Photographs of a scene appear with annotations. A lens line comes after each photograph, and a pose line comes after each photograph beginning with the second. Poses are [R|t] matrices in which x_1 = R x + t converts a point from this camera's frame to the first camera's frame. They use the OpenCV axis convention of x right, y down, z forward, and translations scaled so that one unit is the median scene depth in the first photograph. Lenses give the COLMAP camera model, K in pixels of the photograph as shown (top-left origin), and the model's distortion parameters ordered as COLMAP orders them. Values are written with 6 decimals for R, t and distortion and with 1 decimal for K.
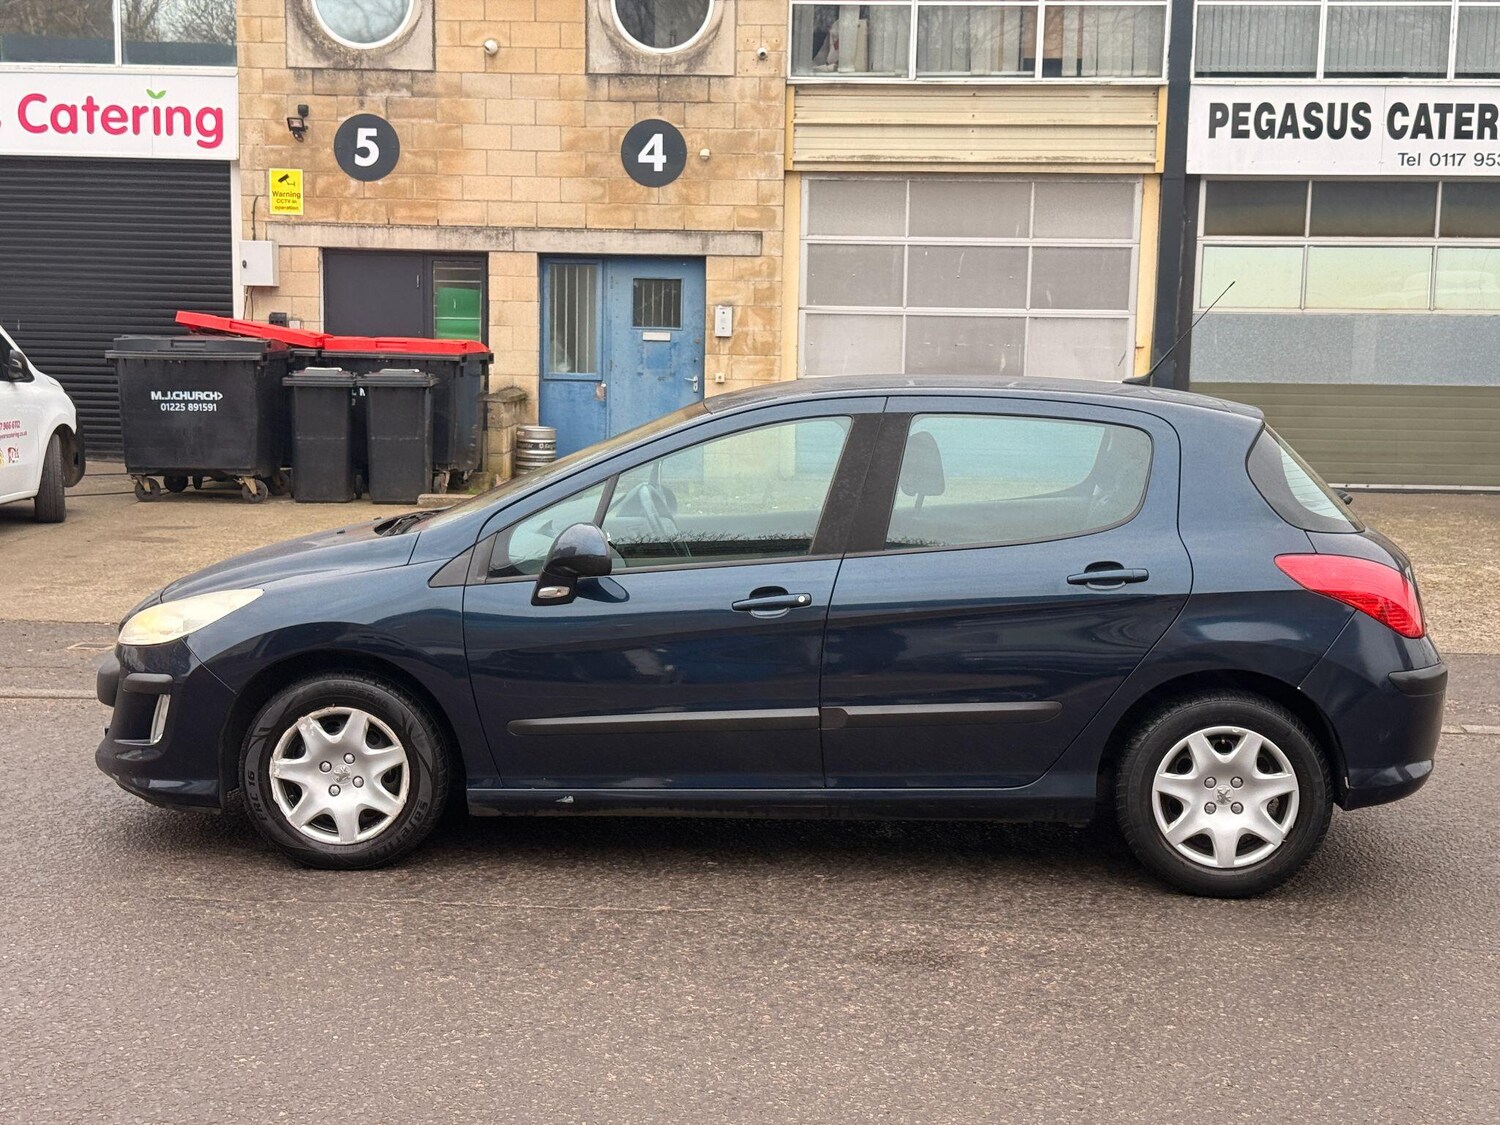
lens RADIAL K [[2100.2, 0, 738.4], [0, 2100.2, 599.9], [0, 0, 1]] dist [0.103871, 0.000000]
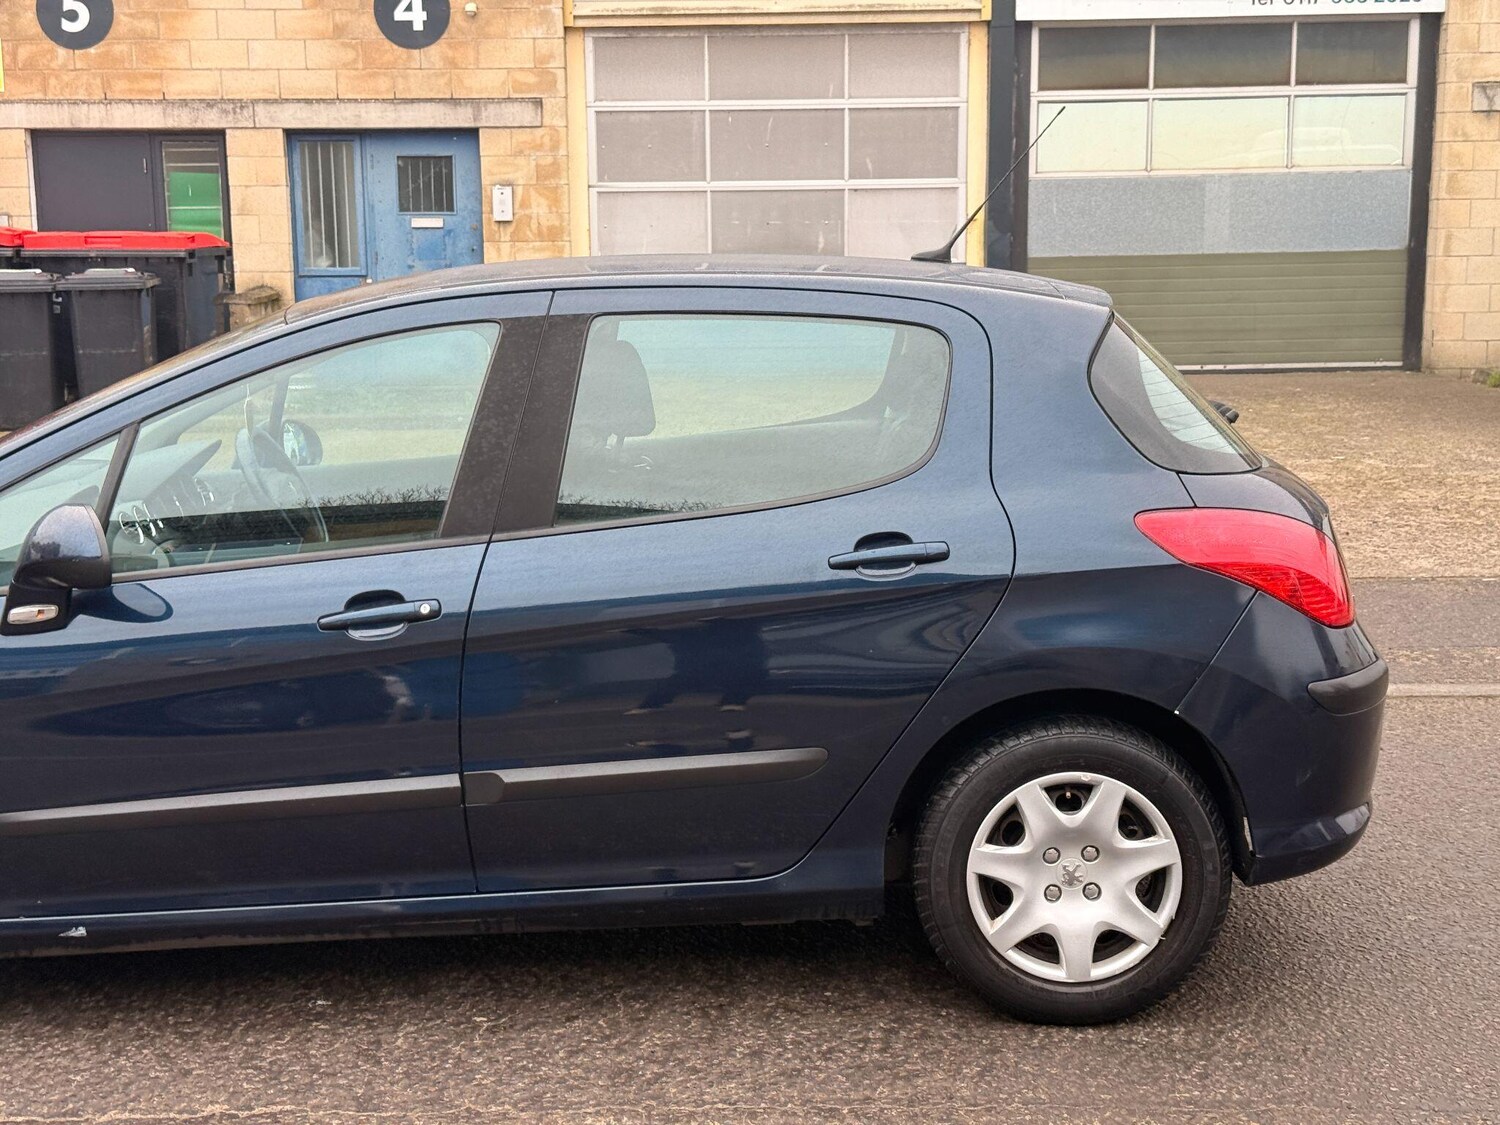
lens RADIAL K [[2100.2, 0, 738.7], [0, 2100.2, 567.8], [0, 0, 1]] dist [0.103871, 0.000000]
pose [[0.997009, -0.041777, 0.065017, 0.028284], [0.039279, 0.998458, 0.039238, -0.011627], [-0.066556, -0.036566, 0.997112, 0.114663]]
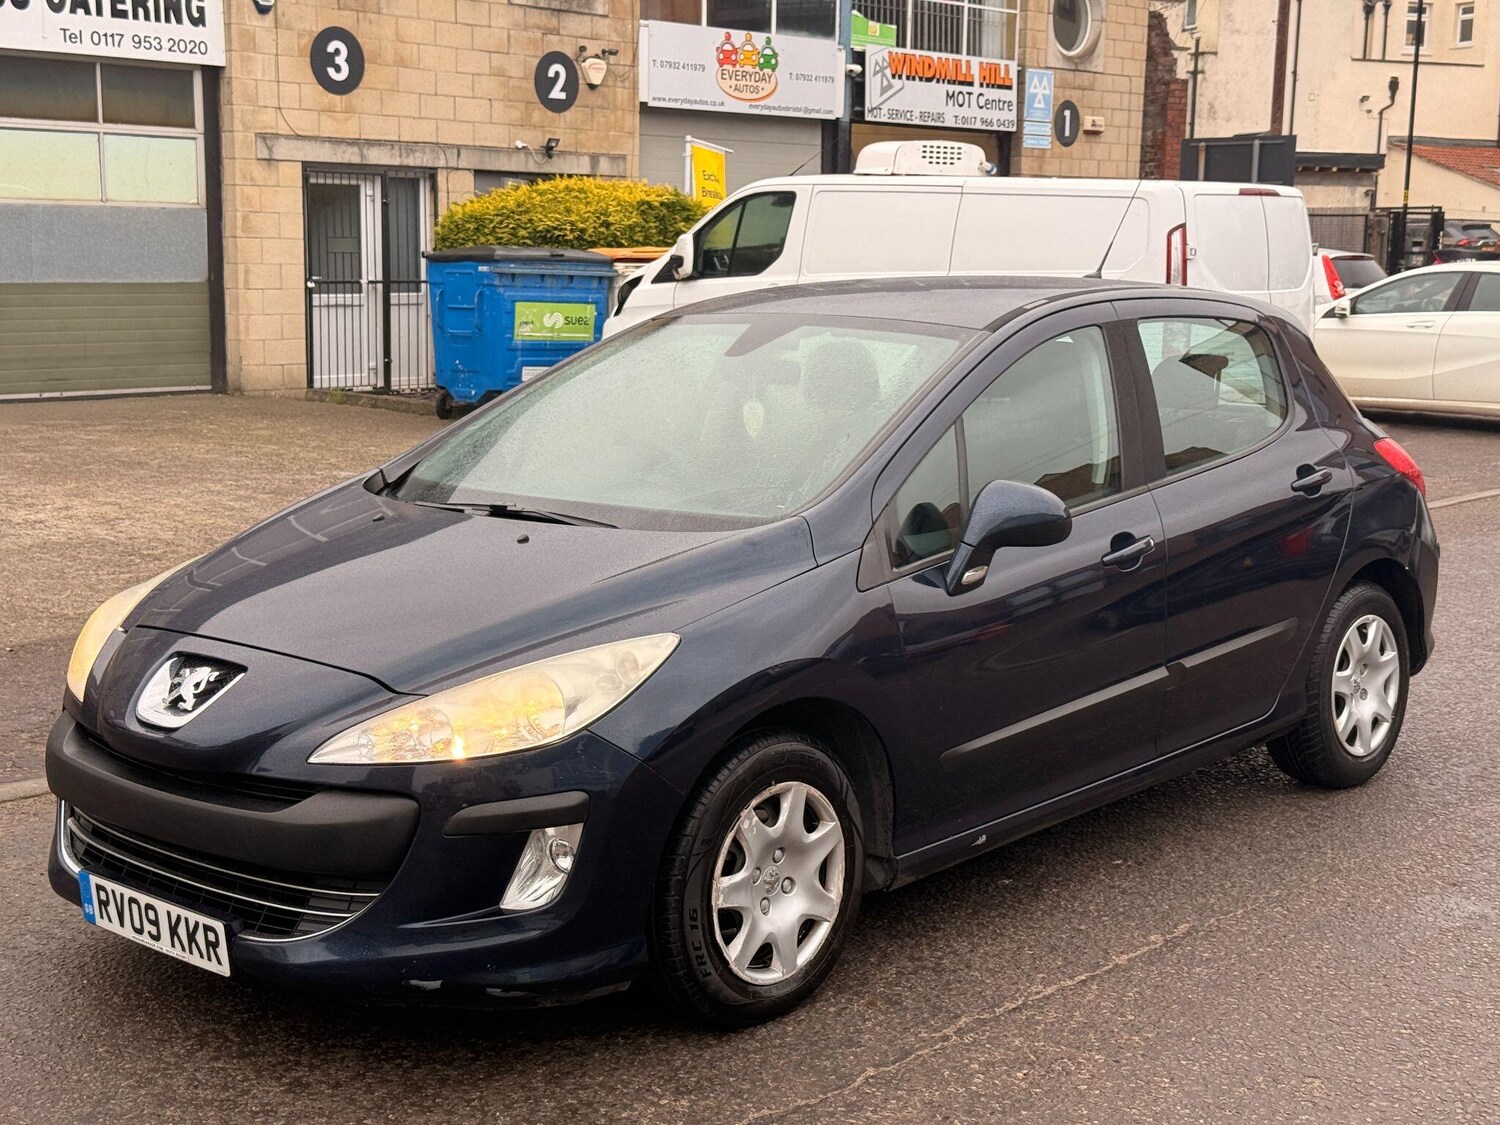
lens RADIAL K [[2100.2, 0, 740.9], [0, 2100.2, 586.8], [0, 0, 1]] dist [0.103871, 0.000000]
pose [[0.630982, -0.139956, 0.763068, -0.241334], [0.106289, 0.989913, 0.093672, -0.026694], [-0.768482, 0.022000, 0.639494, 0.193156]]
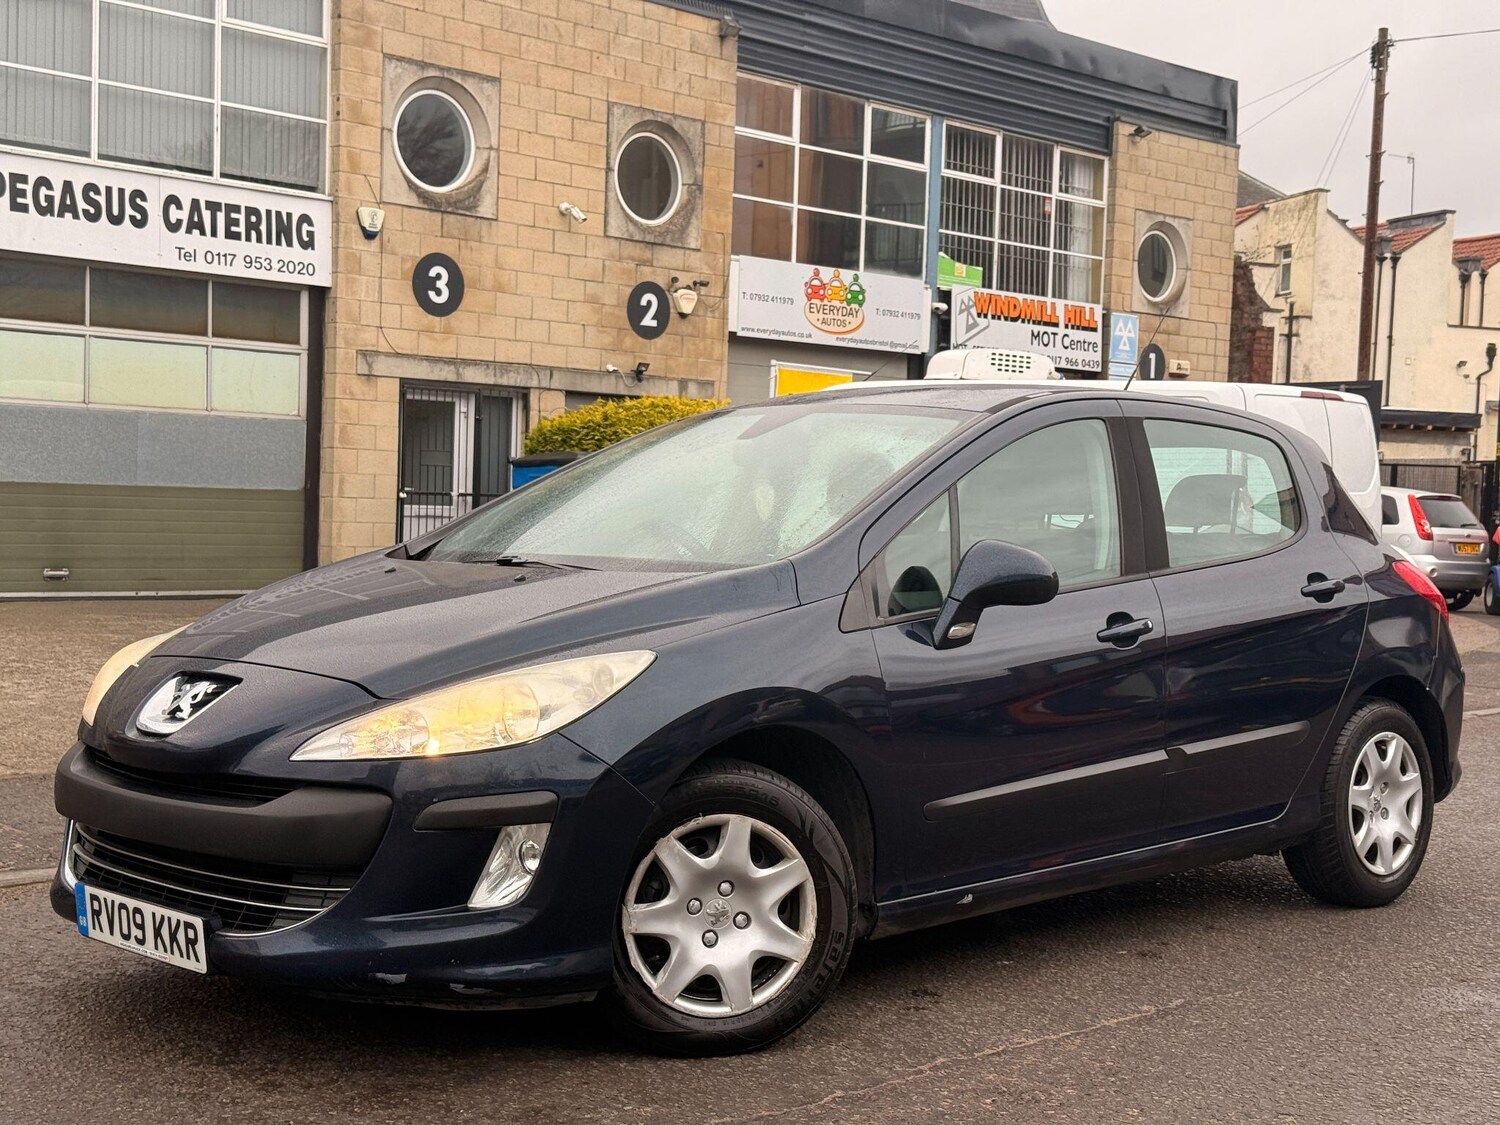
lens RADIAL K [[2100.2, 0, 737.1], [0, 2100.2, 621.1], [0, 0, 1]] dist [0.103871, 0.000000]
pose [[0.671159, -0.041908, 0.740128, -0.239581], [0.084998, 0.996167, -0.020672, 0.000683], [-0.736424, 0.076783, 0.672148, 0.180173]]
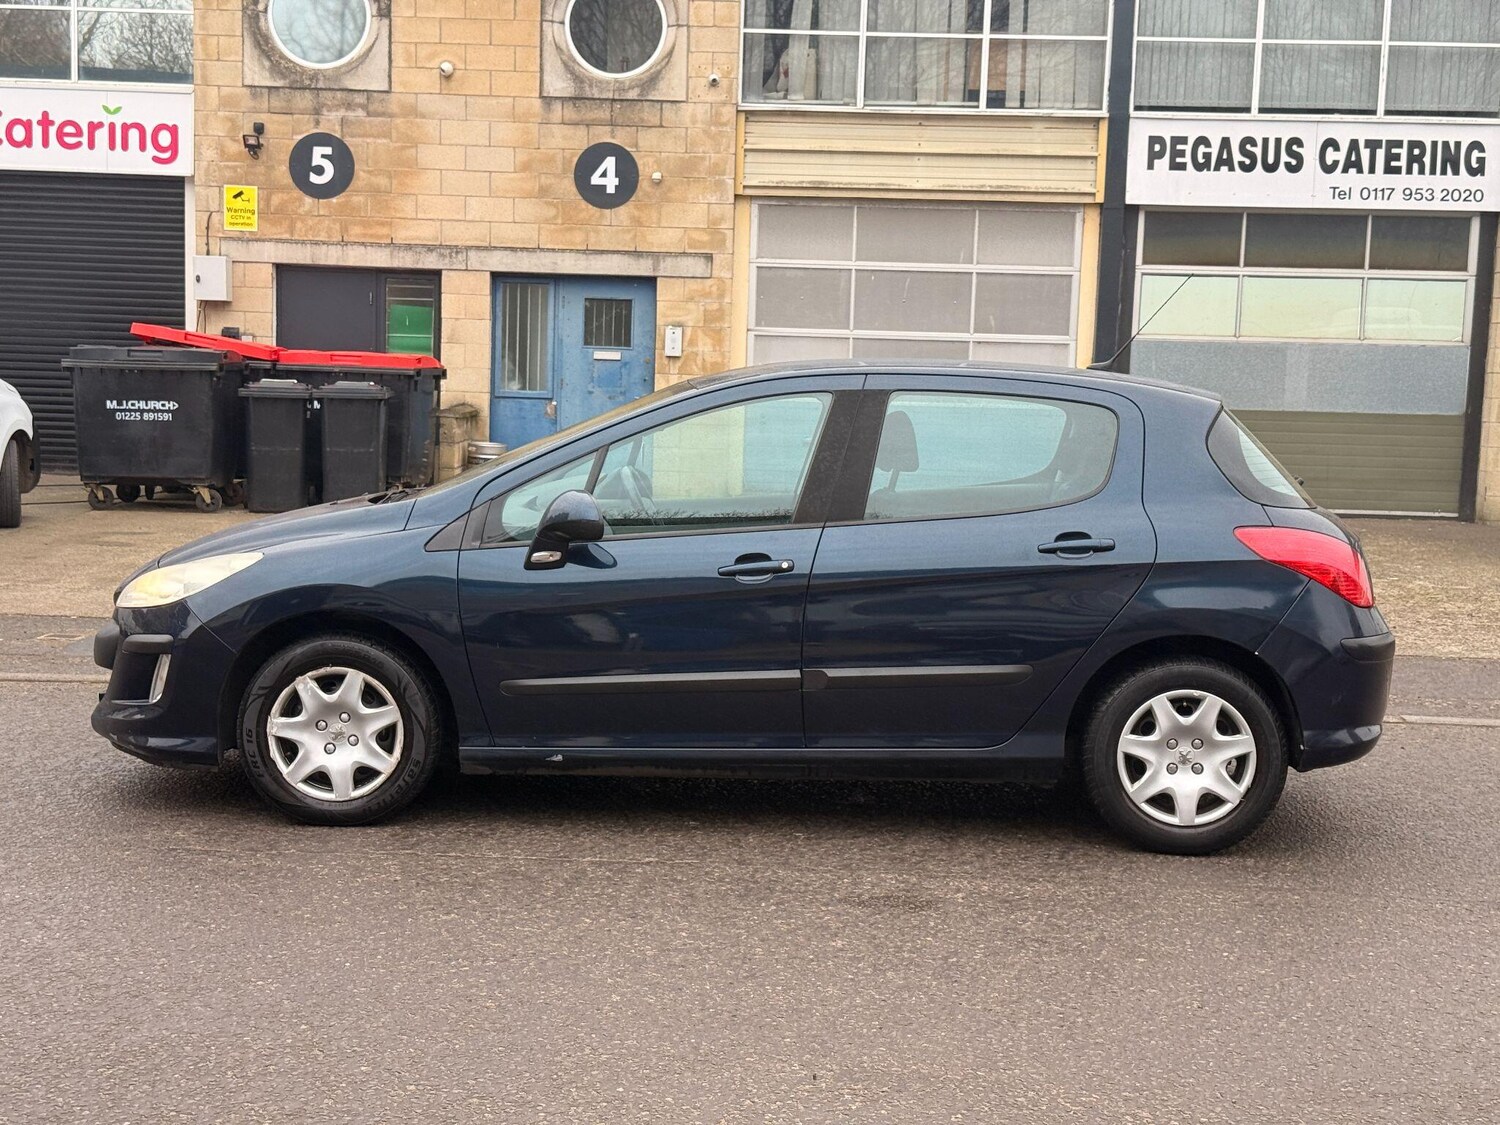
lens RADIAL K [[2100.2, 0, 736.2], [0, 2100.2, 594.8], [0, 0, 1]] dist [0.103871, 0.000000]
pose [[0.999426, 0.008431, 0.032798, -0.009315], [-0.007709, 0.999726, -0.022088, 0.012432], [-0.032975, 0.021823, 0.999218, -0.013493]]
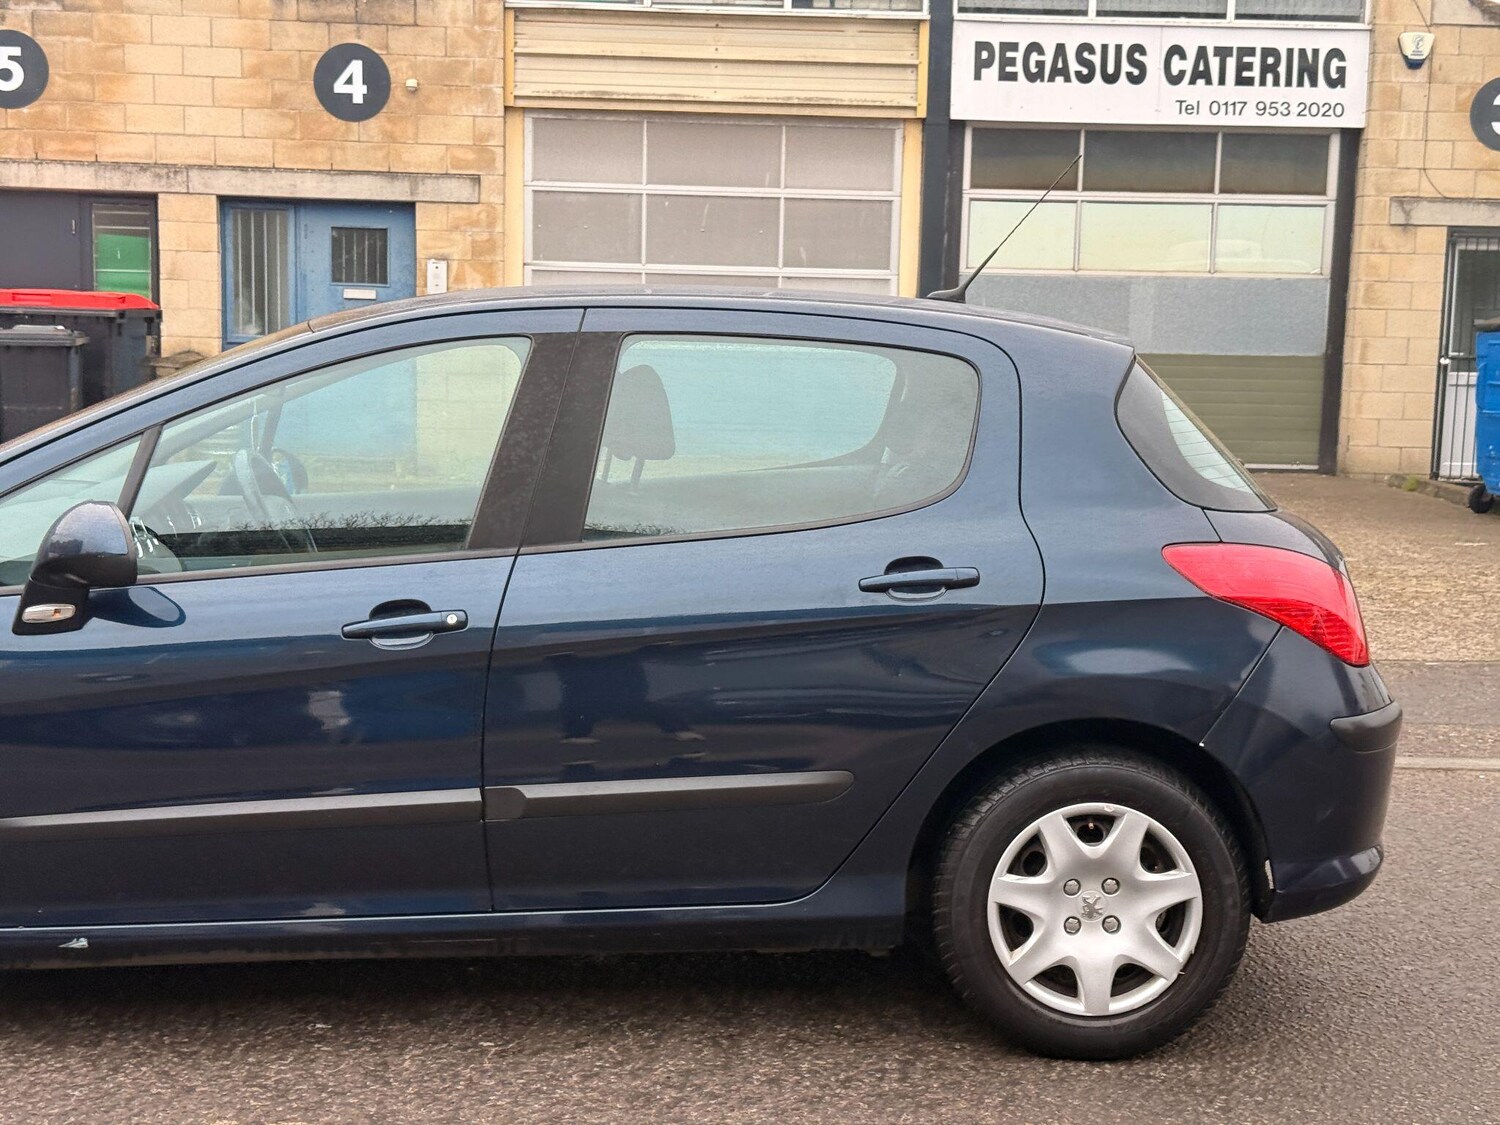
lens RADIAL K [[2100.2, 0, 736.4], [0, 2100.2, 581.2], [0, 0, 1]] dist [0.103871, 0.000000]
pose [[0.993178, -0.010084, 0.116174, 0.013923], [0.010342, 0.999945, -0.001623, -0.003388], [-0.116152, 0.002814, 0.993227, 0.117149]]
